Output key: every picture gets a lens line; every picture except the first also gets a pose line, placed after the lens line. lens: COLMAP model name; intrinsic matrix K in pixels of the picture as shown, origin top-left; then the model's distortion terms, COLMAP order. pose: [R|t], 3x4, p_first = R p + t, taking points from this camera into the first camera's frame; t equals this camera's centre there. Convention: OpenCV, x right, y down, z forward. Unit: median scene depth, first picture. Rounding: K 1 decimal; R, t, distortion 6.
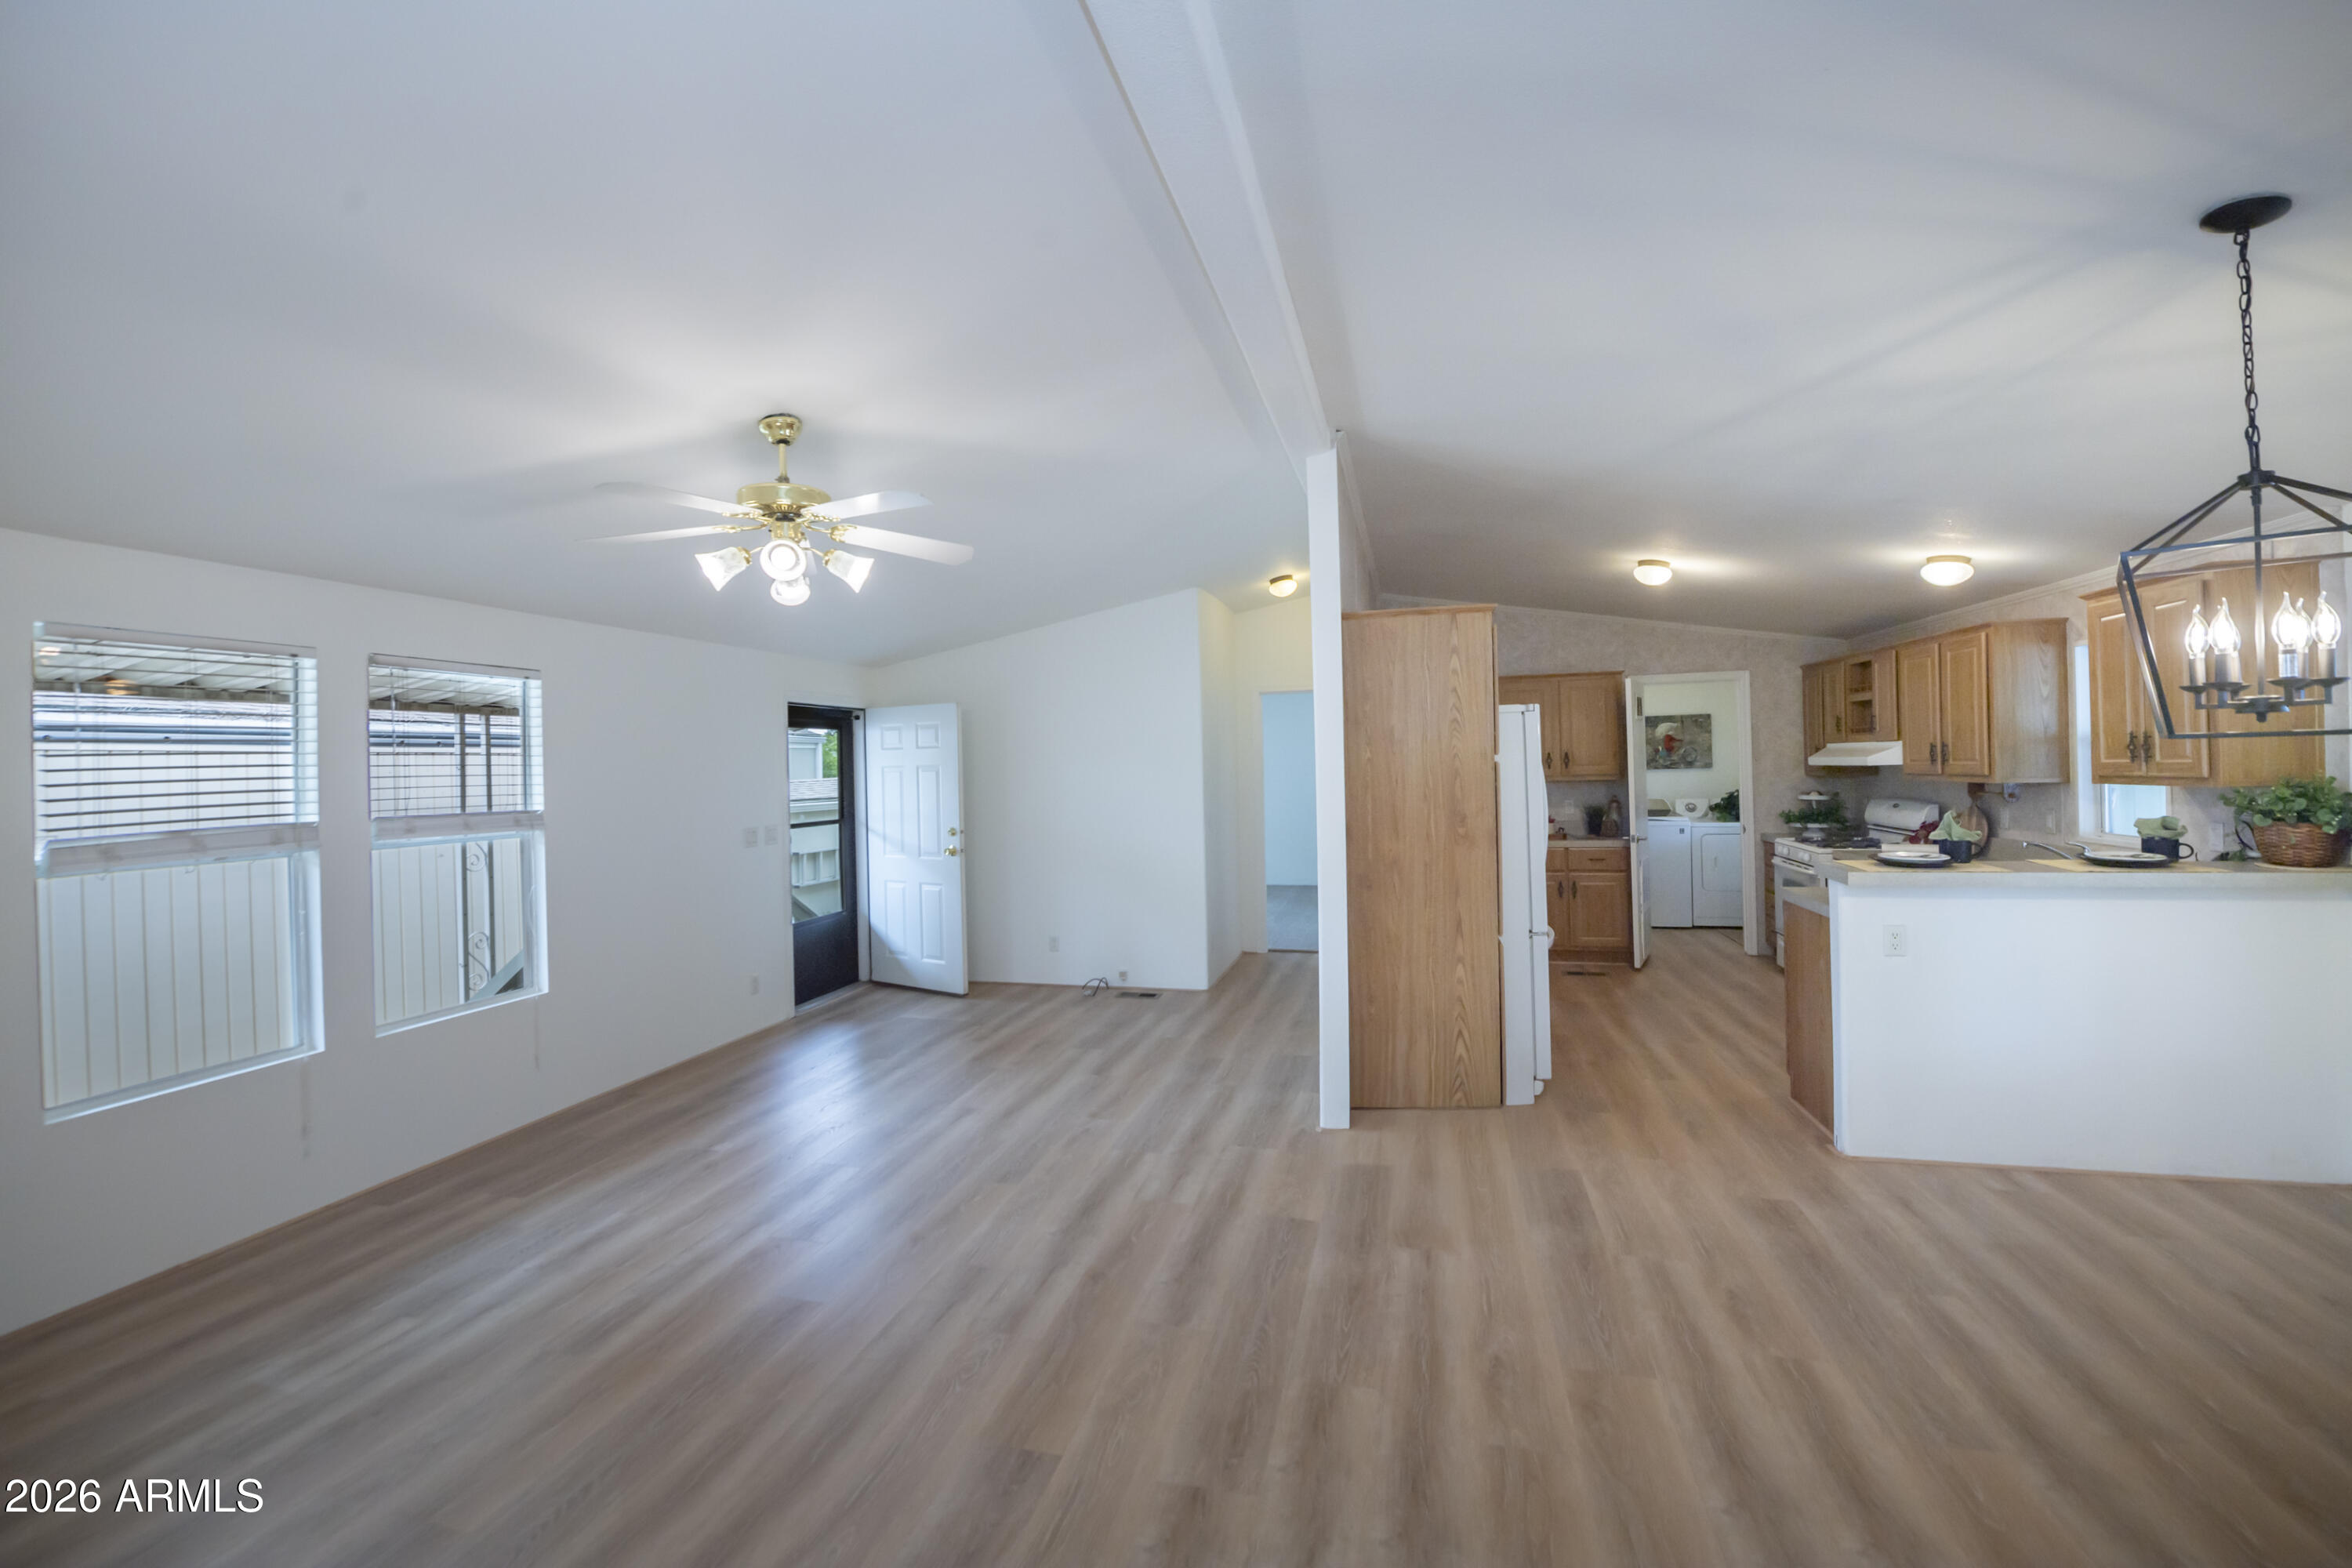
lens RADIAL K [[963.0, 0, 1178.1], [0, 963.0, 767.4], [0, 0, 1]] dist [-0.002207, -0.007619]
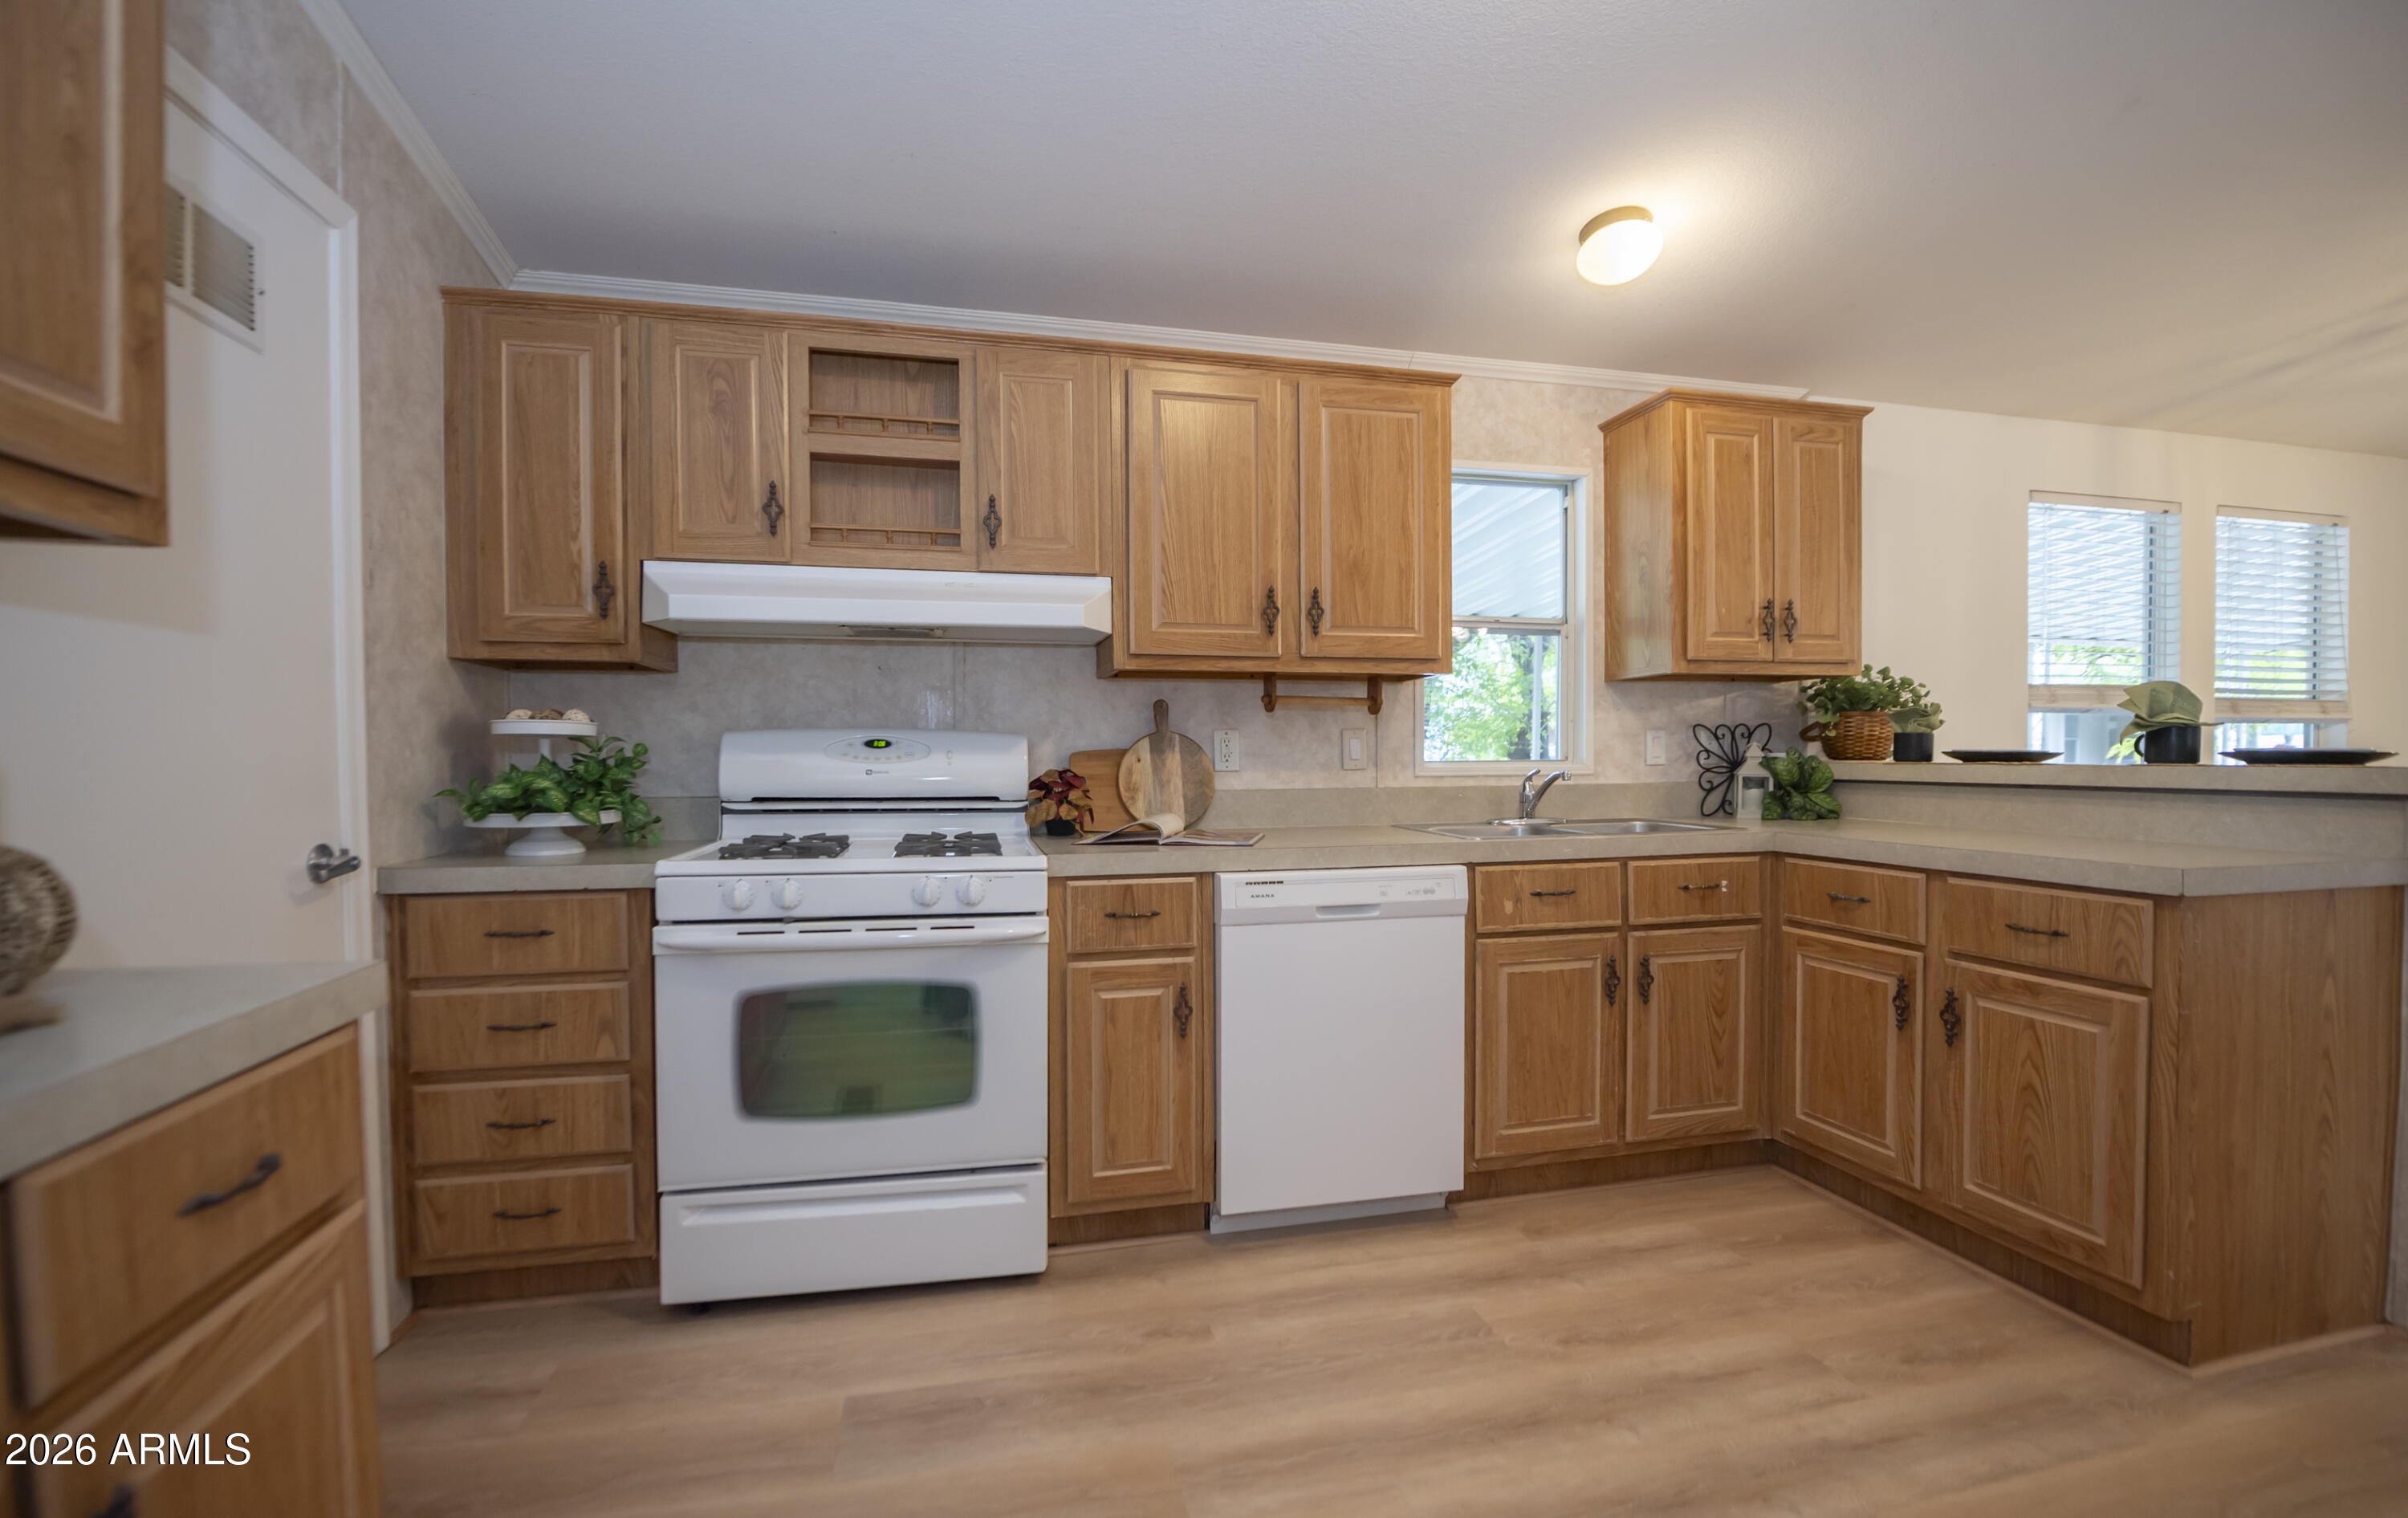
lens RADIAL K [[1020.8, 0, 1183.7], [0, 1020.8, 778.1], [0, 0, 1]] dist [-0.014496, -0.005145]
pose [[-0.453552, 0.007102, 0.891201, 0.483264], [0.019715, 0.999804, 0.002065, 0.085883], [-0.891012, 0.018506, -0.453603, 1.675563]]
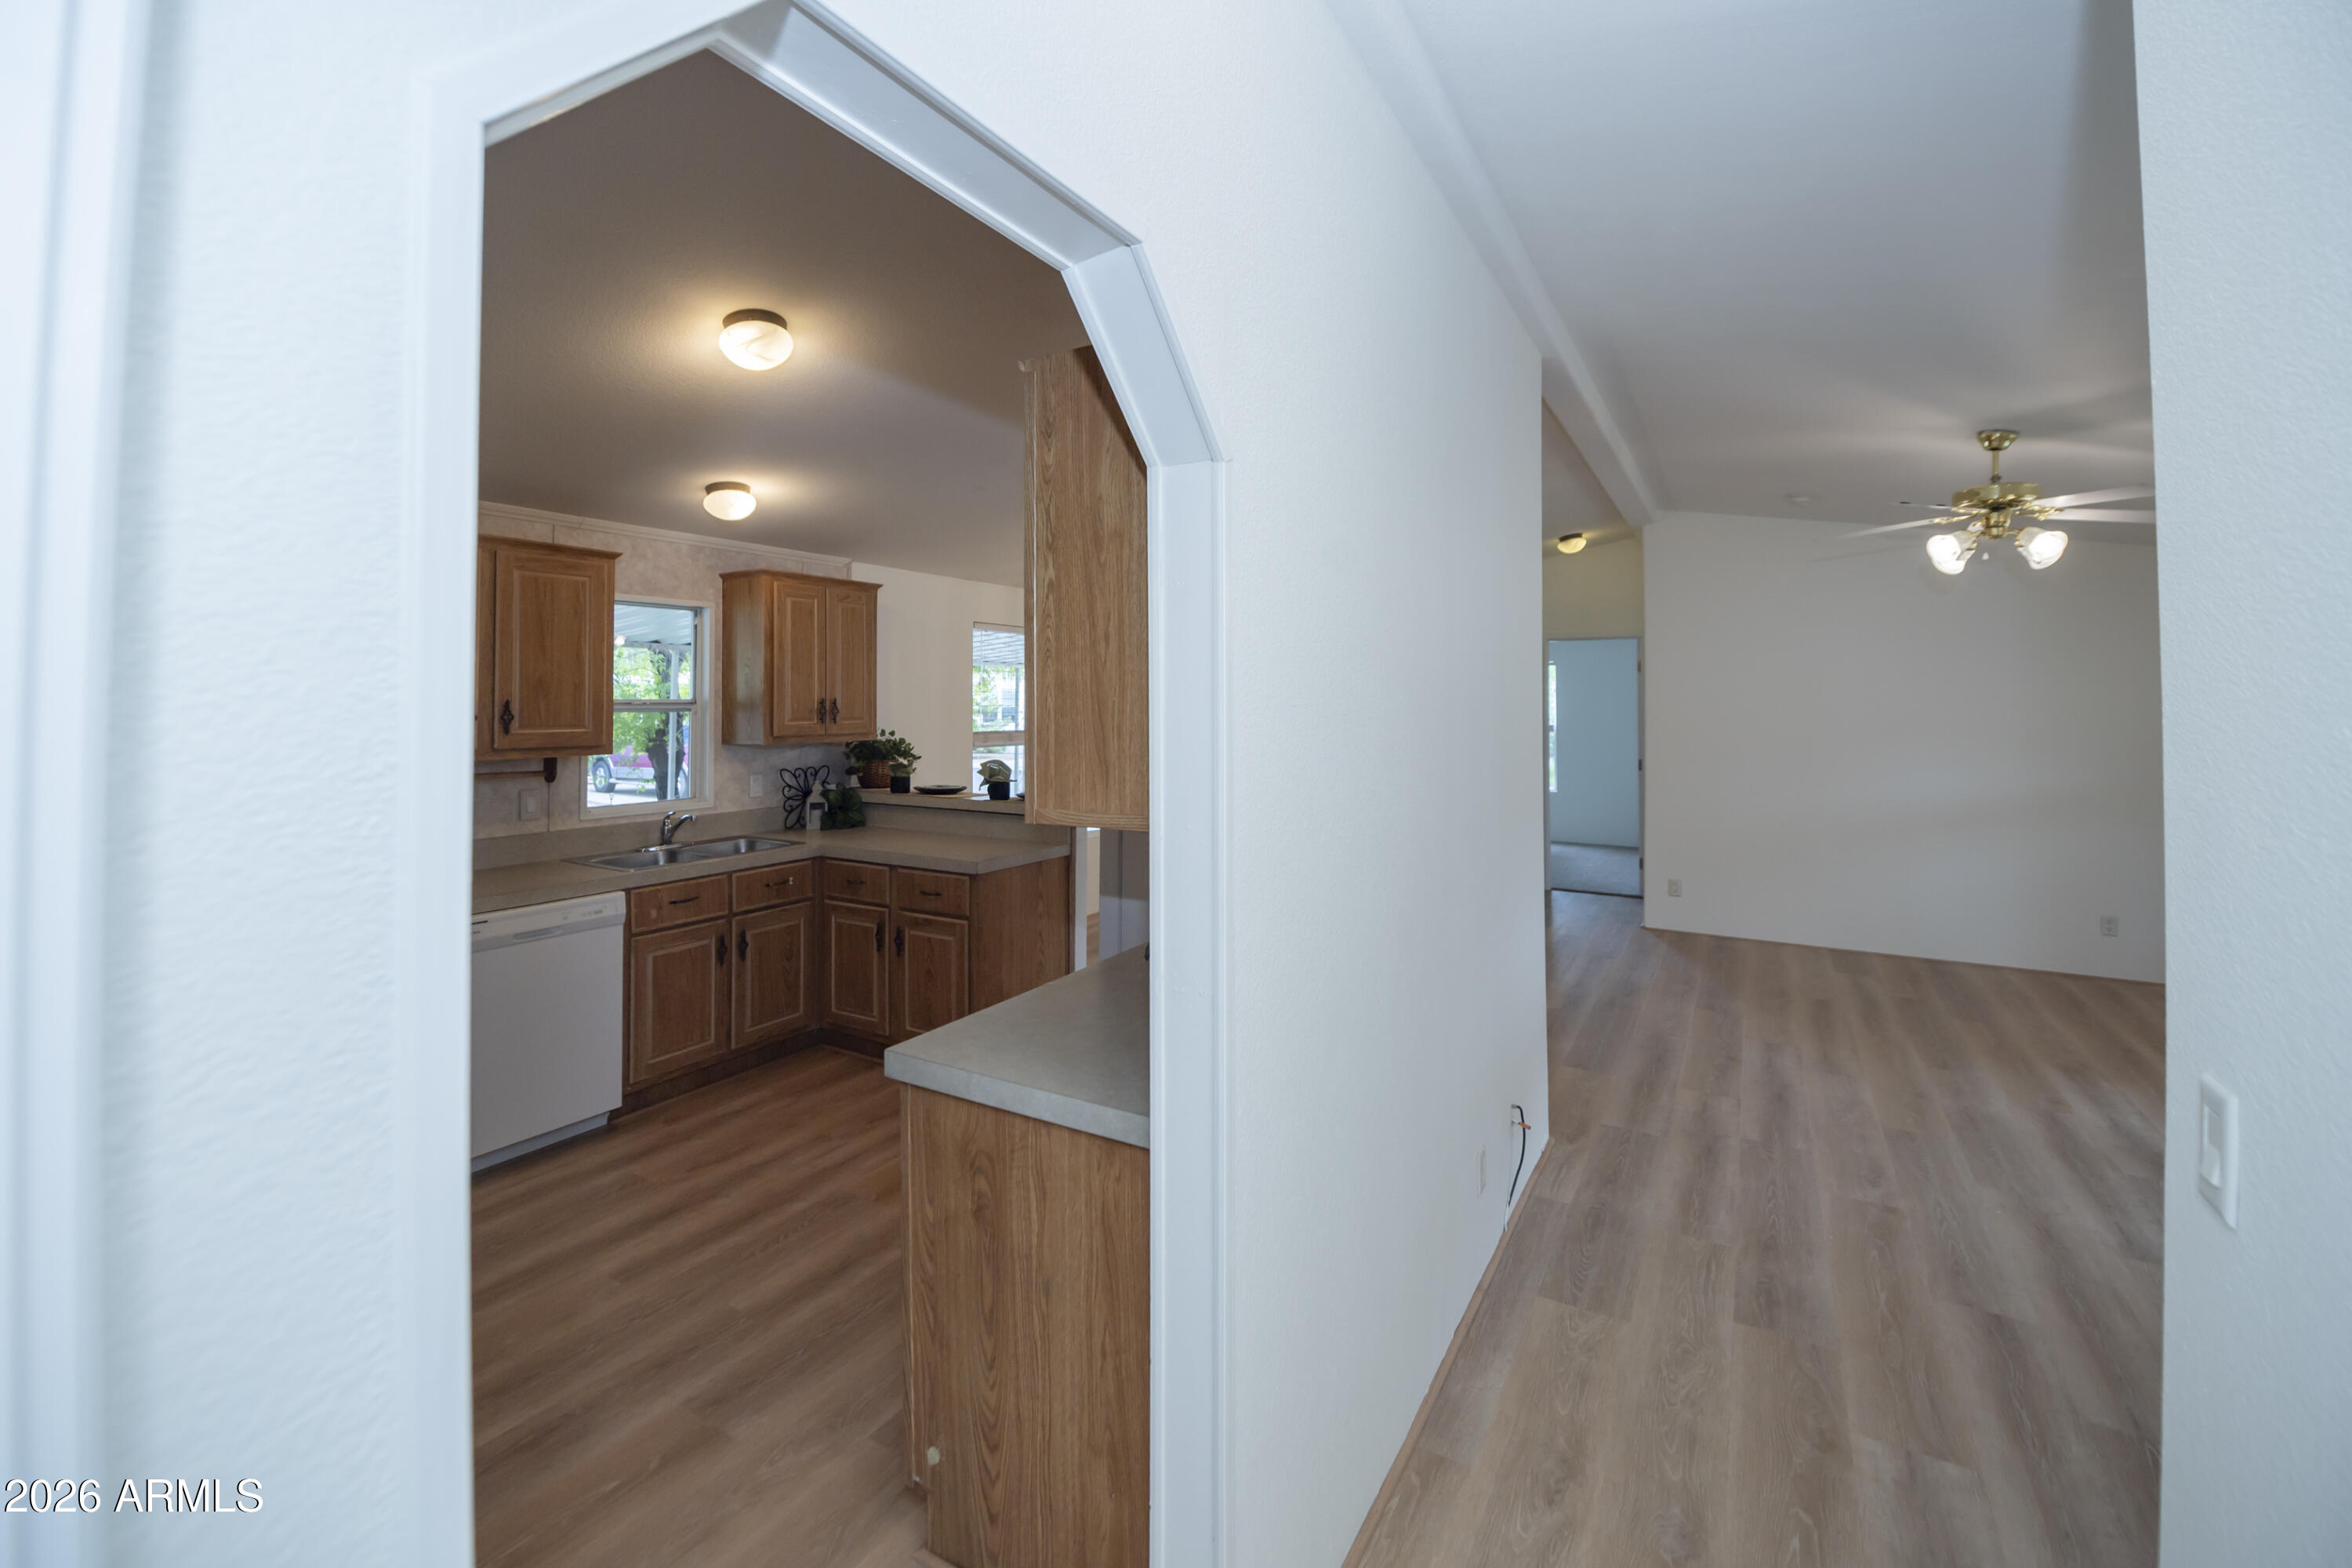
lens RADIAL K [[972.7, 0, 1158.3], [0, 972.7, 684.6], [0, 0, 1]] dist [-0.014254, -0.000063]
pose [[-0.954457, 0.029956, 0.296842, 0.213721], [0.023566, 0.999408, -0.025082, -0.012568], [-0.297418, -0.016945, -0.954597, 1.954548]]
